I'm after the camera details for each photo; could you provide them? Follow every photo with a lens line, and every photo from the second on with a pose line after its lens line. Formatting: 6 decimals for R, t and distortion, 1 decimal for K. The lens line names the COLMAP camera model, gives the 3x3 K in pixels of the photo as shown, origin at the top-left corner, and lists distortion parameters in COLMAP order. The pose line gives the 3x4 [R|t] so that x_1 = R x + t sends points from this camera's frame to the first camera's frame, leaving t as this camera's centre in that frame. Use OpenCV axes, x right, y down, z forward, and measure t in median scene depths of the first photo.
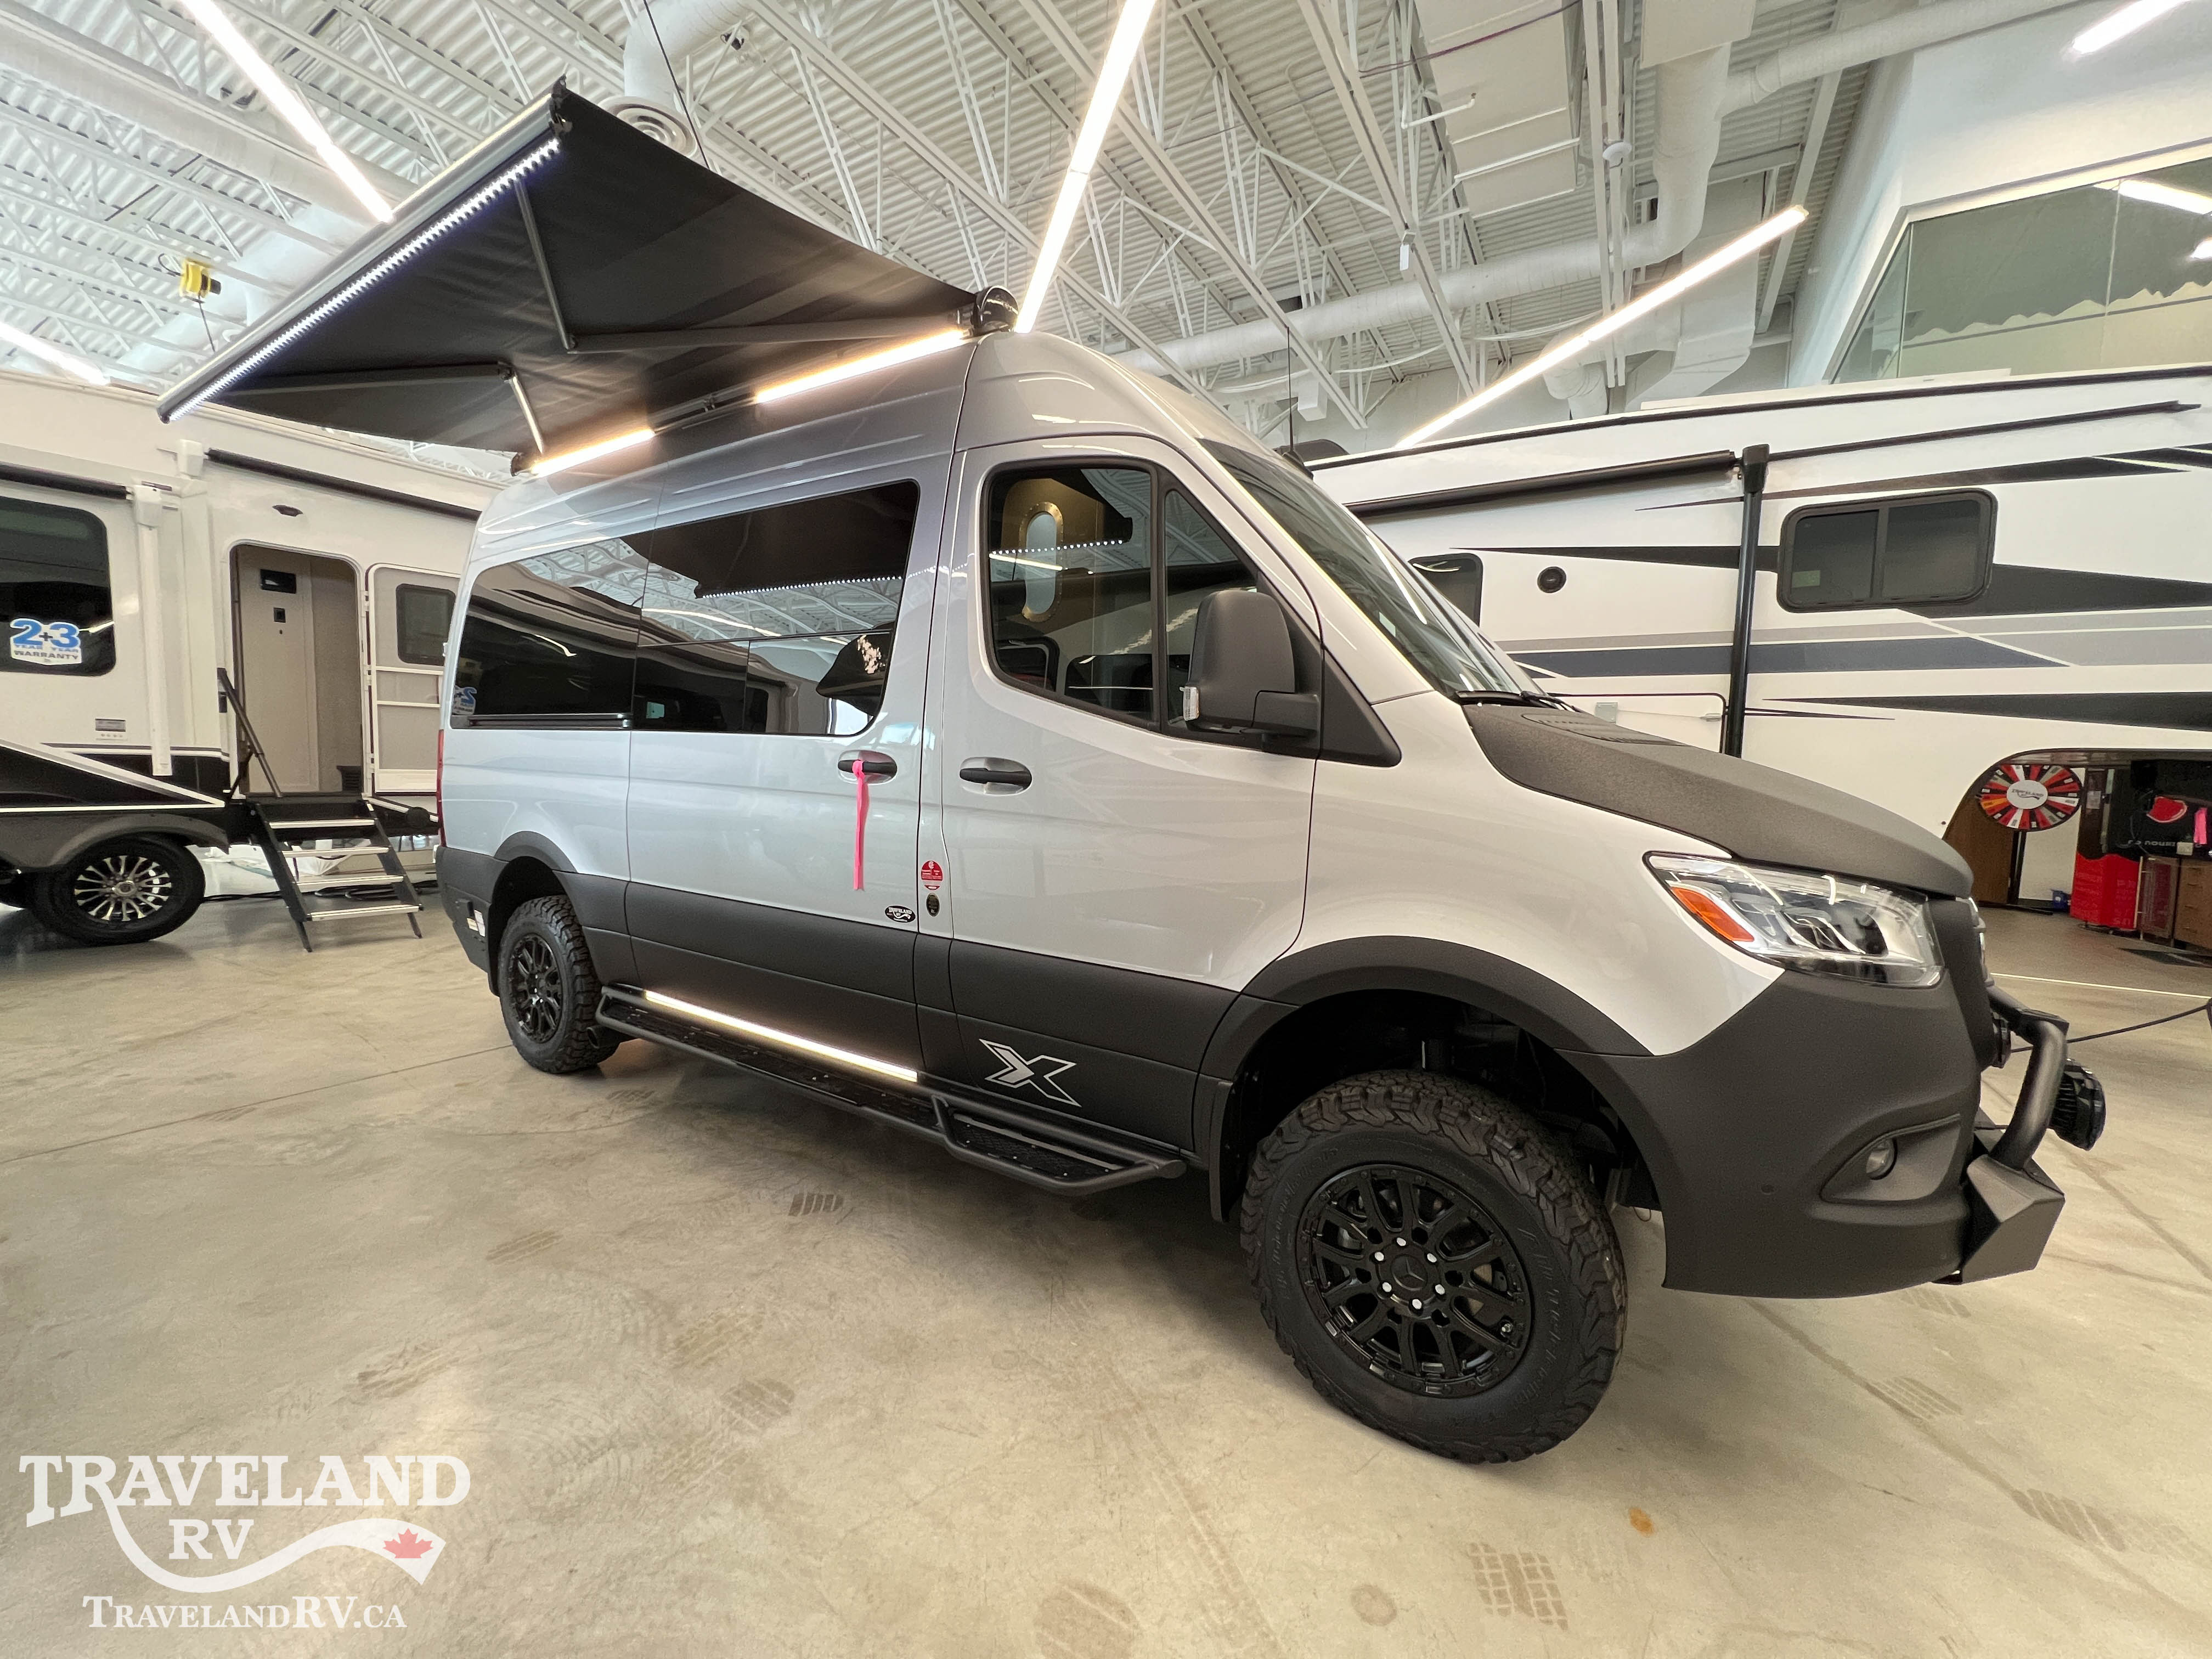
lens RADIAL K [[875.3, 0, 1101.8], [0, 875.3, 827.2], [0, 0, 1]] dist [-0.000440, 0.000197]
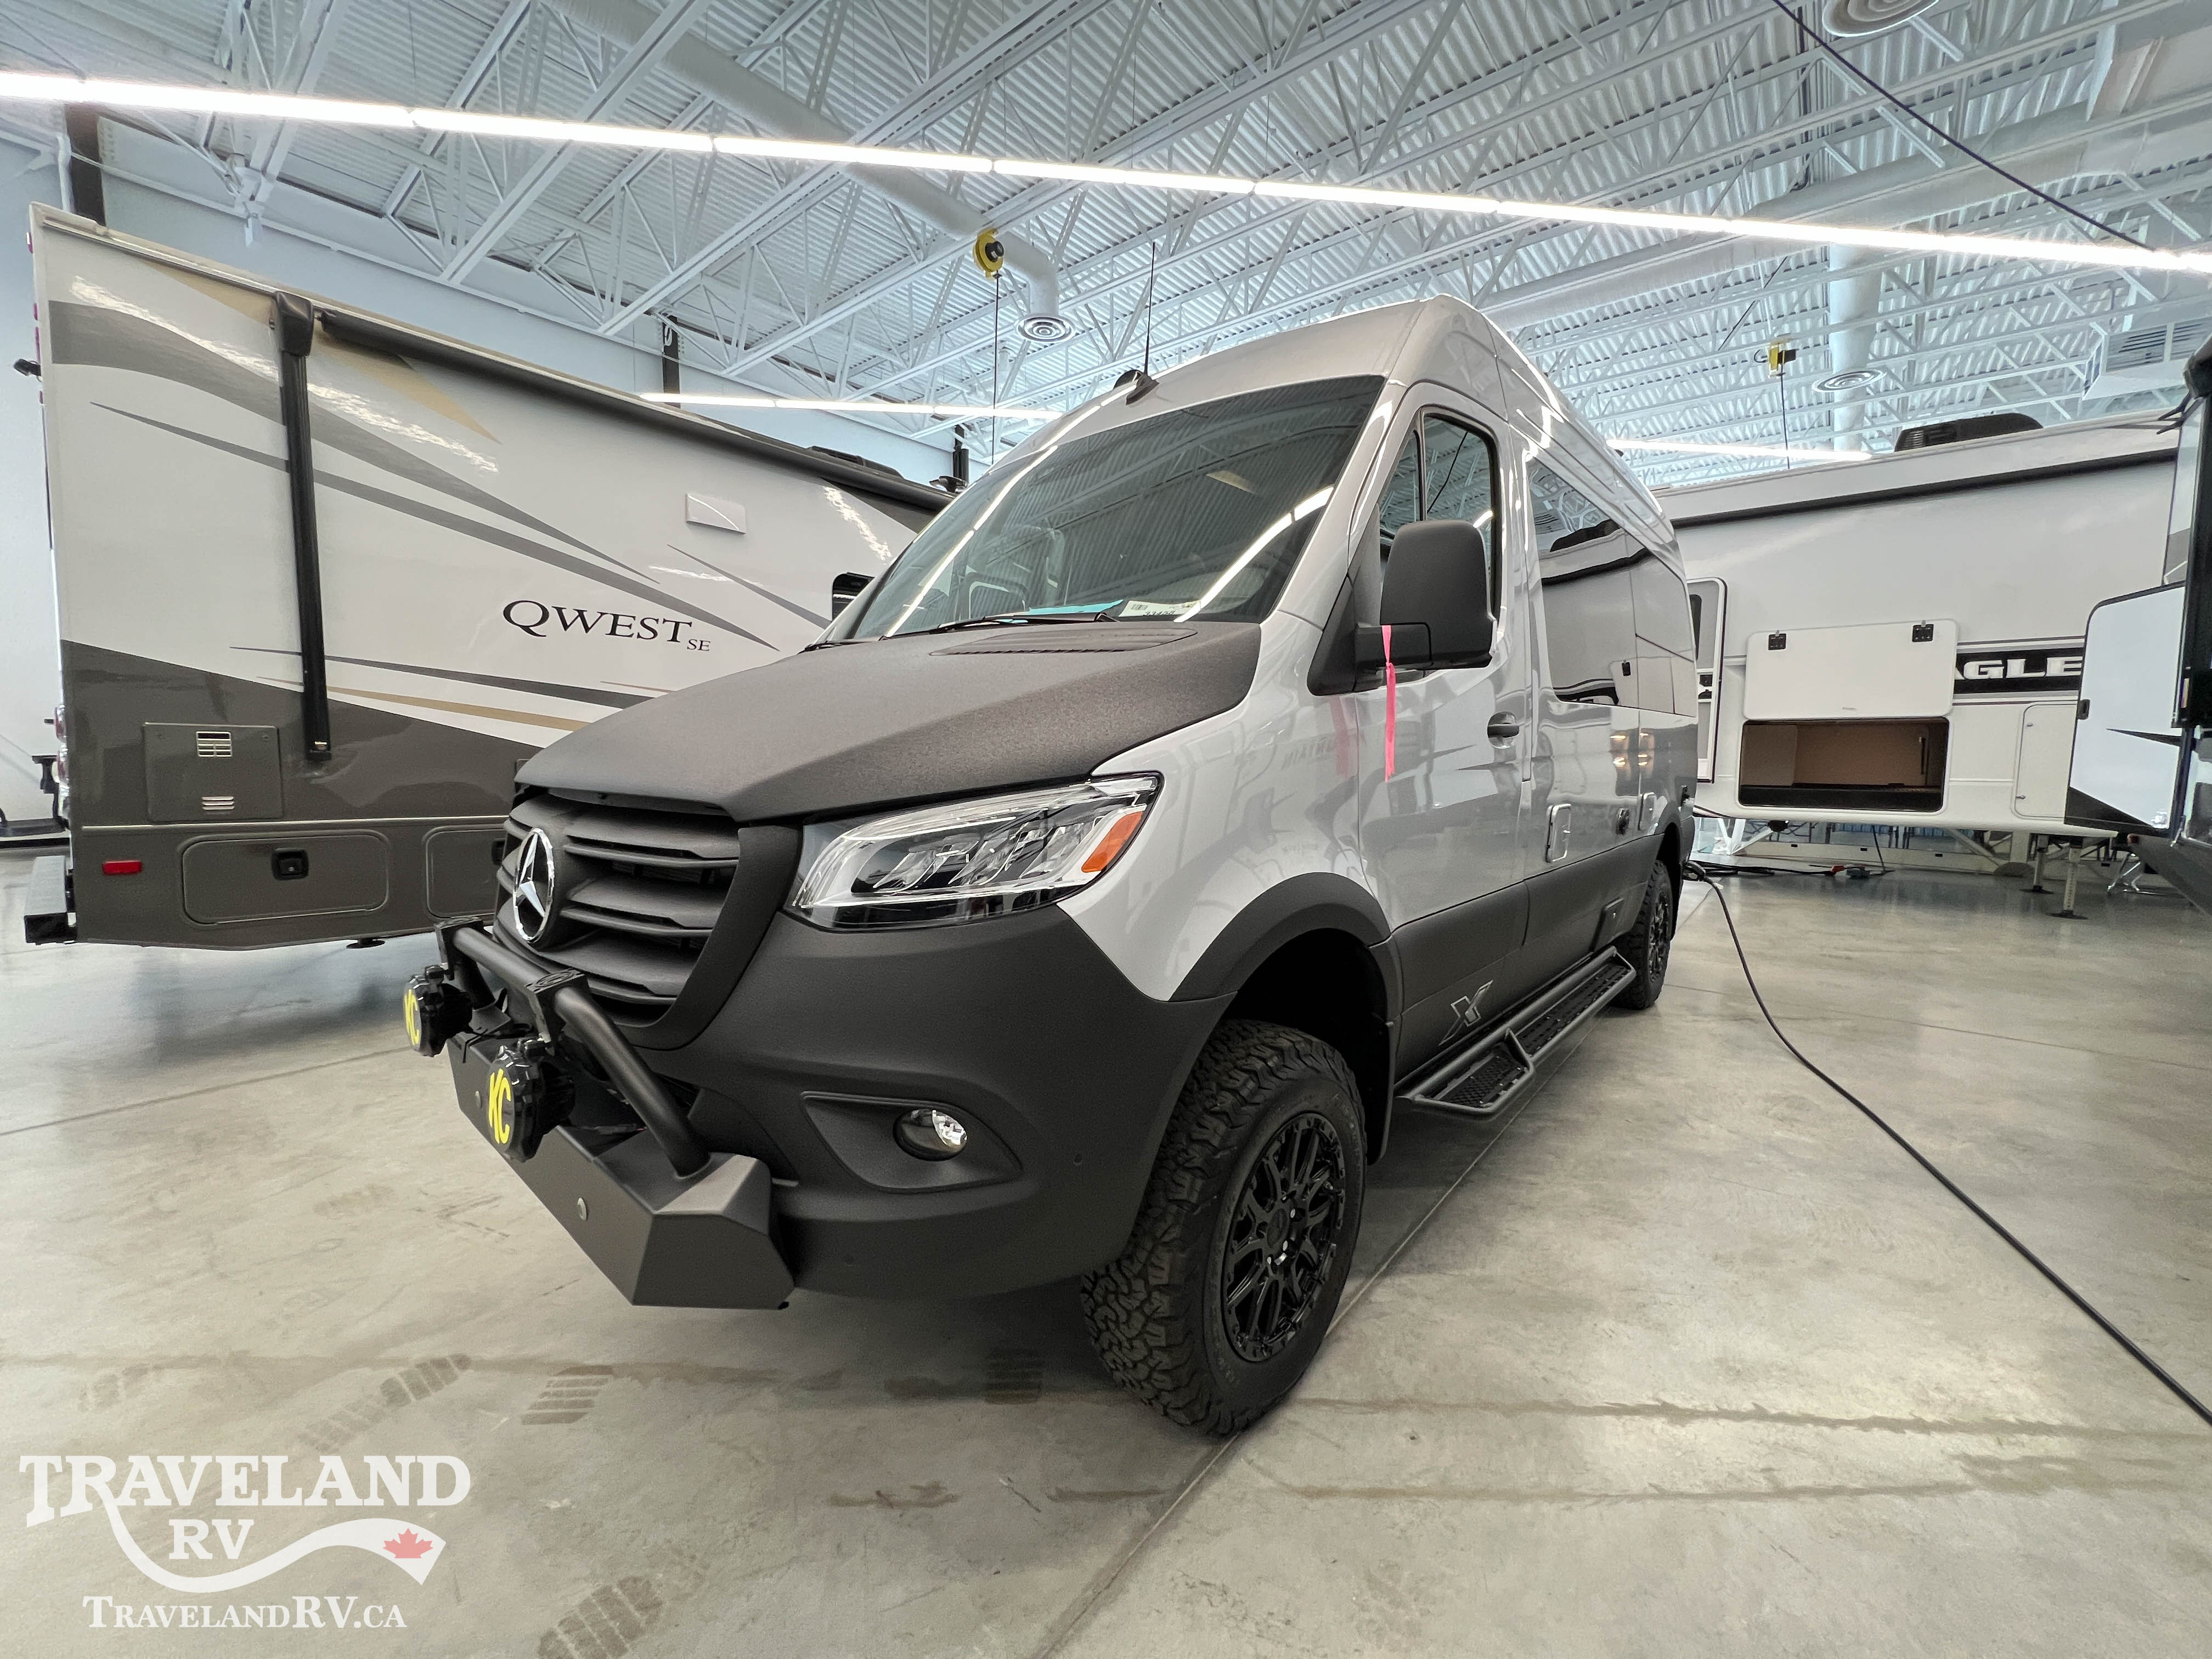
lens RADIAL K [[891.9, 0, 1098.9], [0, 891.9, 829.5], [0, 0, 1]] dist [-0.001356, -0.000162]
pose [[-0.136649, 0.056233, -0.989022, 0.770531], [-0.073129, 0.995091, 0.066682, -0.004004], [0.987917, 0.081438, -0.131865, 0.720031]]
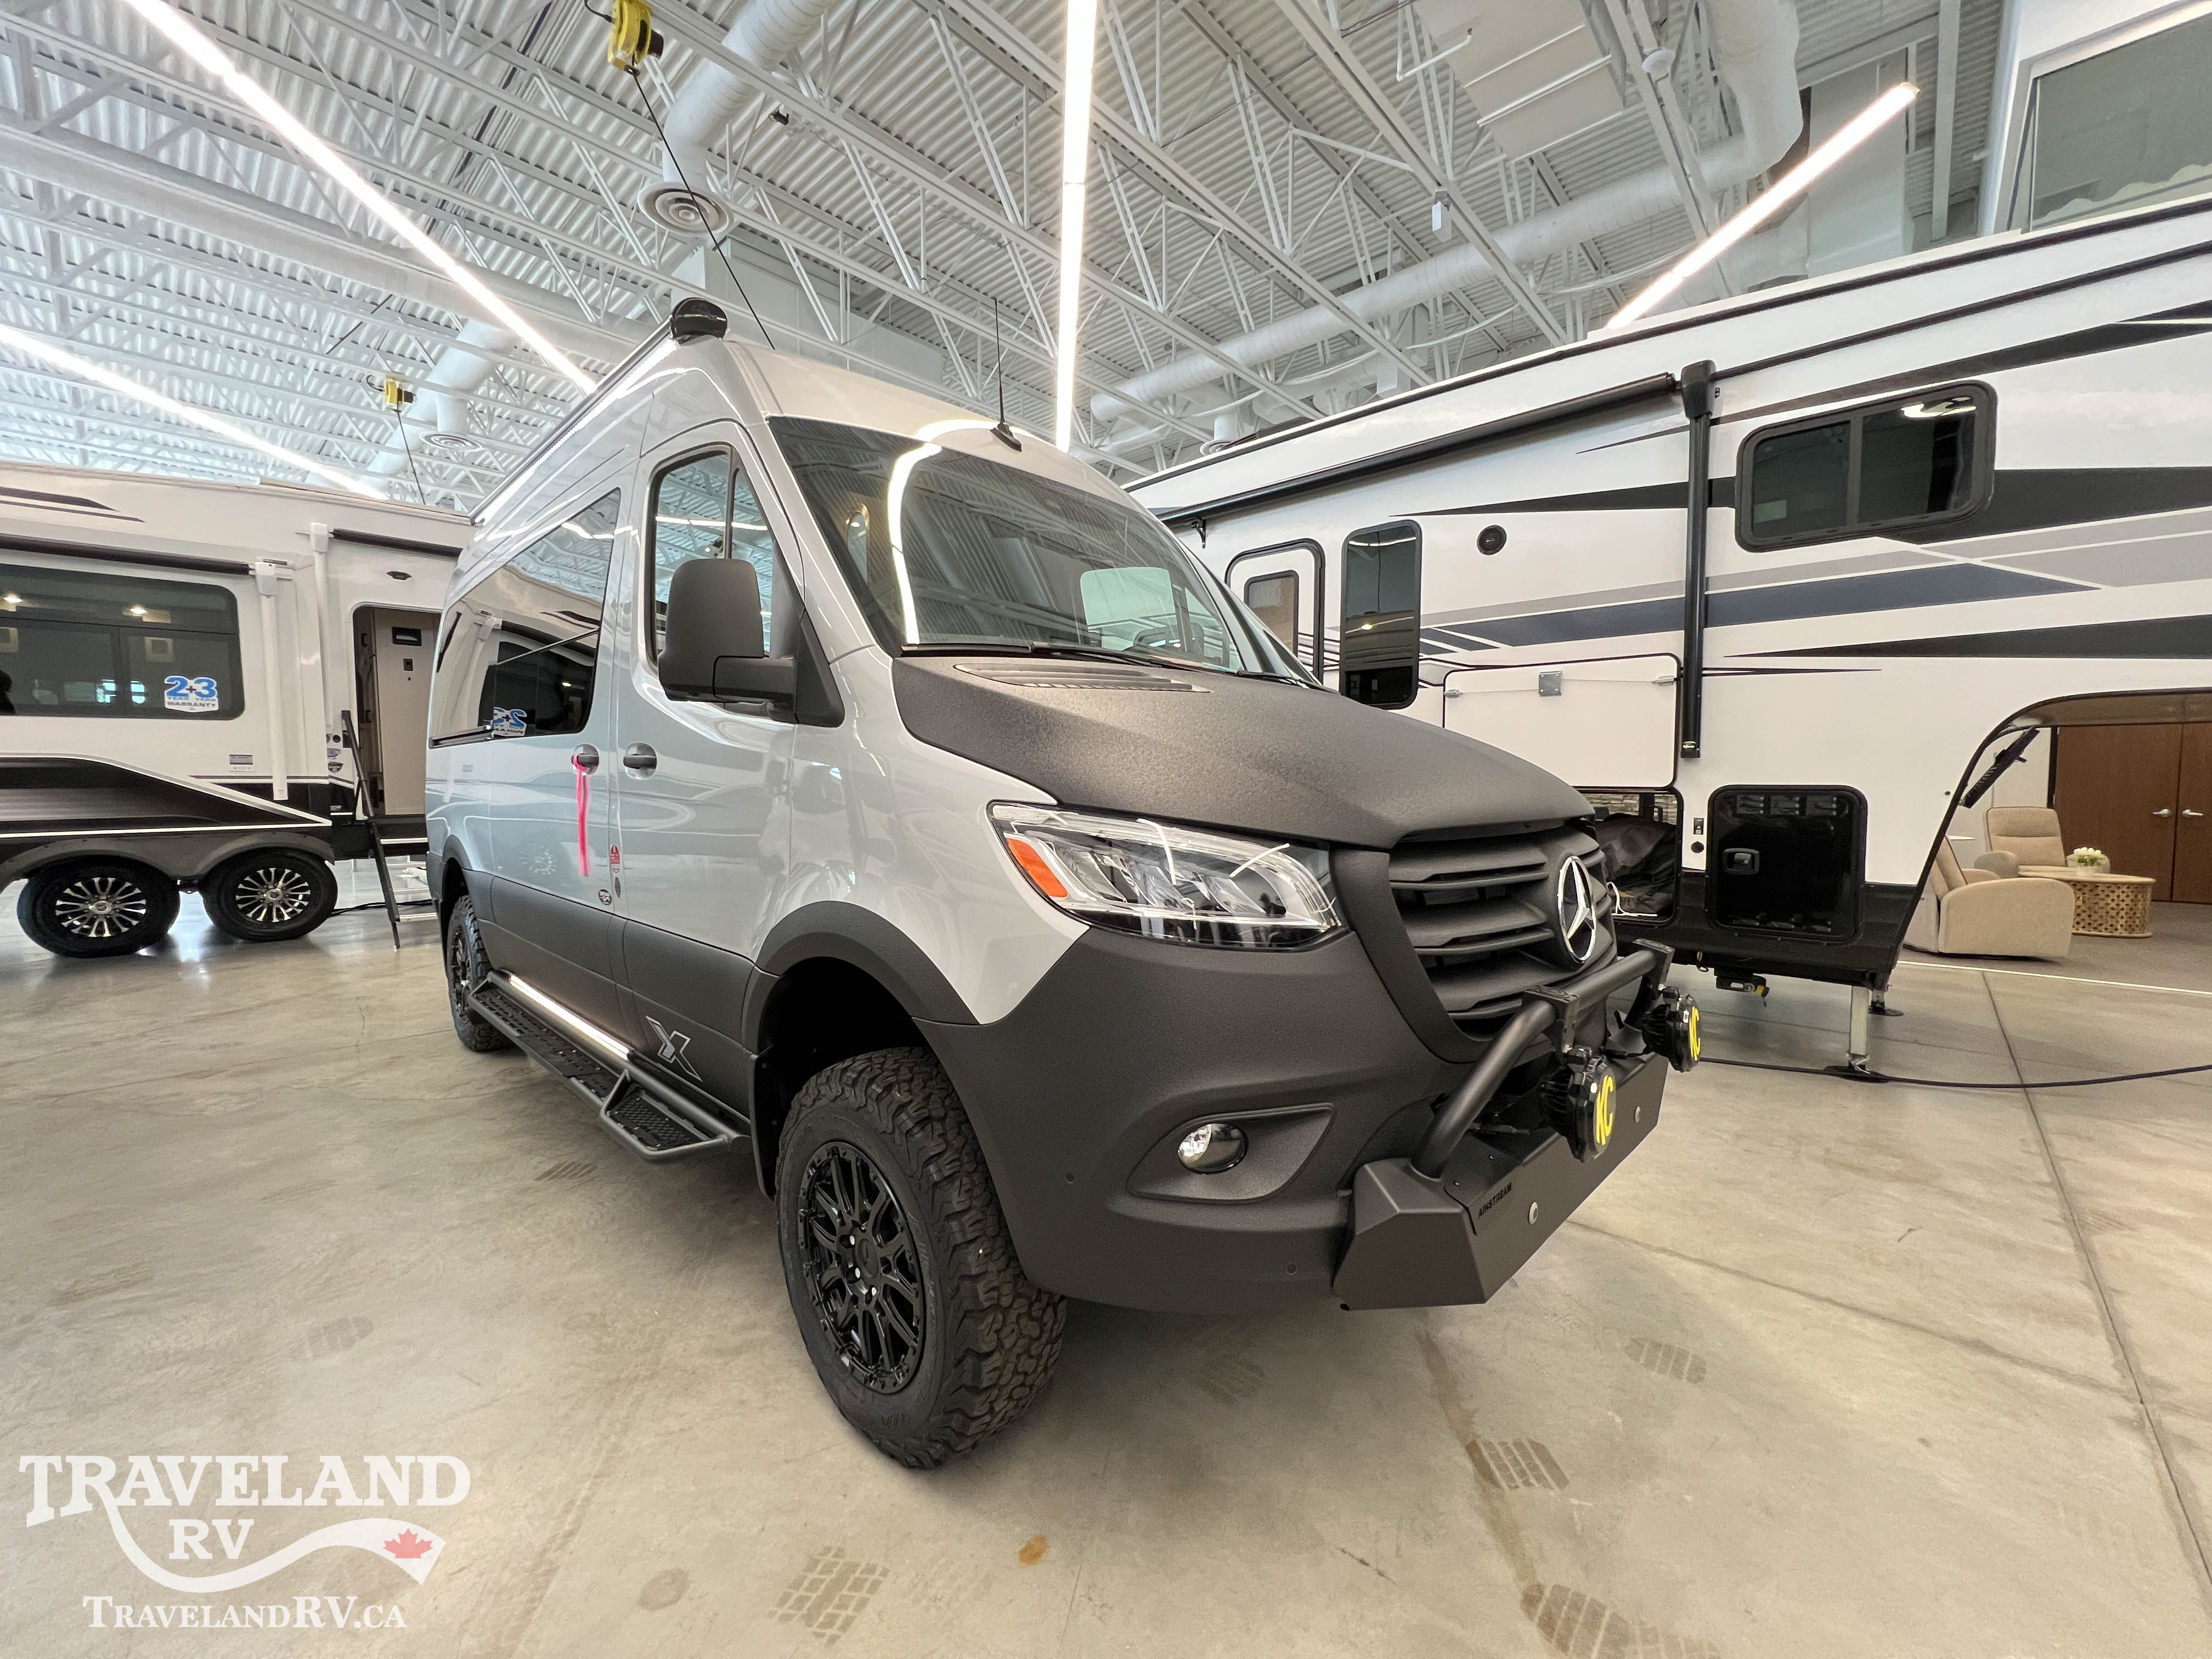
lens RADIAL K [[875.3, 0, 1101.8], [0, 875.3, 827.2], [0, 0, 1]] dist [-0.000440, 0.000197]
pose [[0.980590, -0.021202, -0.194921, 0.323740], [0.017683, 0.999648, -0.019777, 0.026651], [0.195272, 0.015947, 0.980620, 0.045805]]
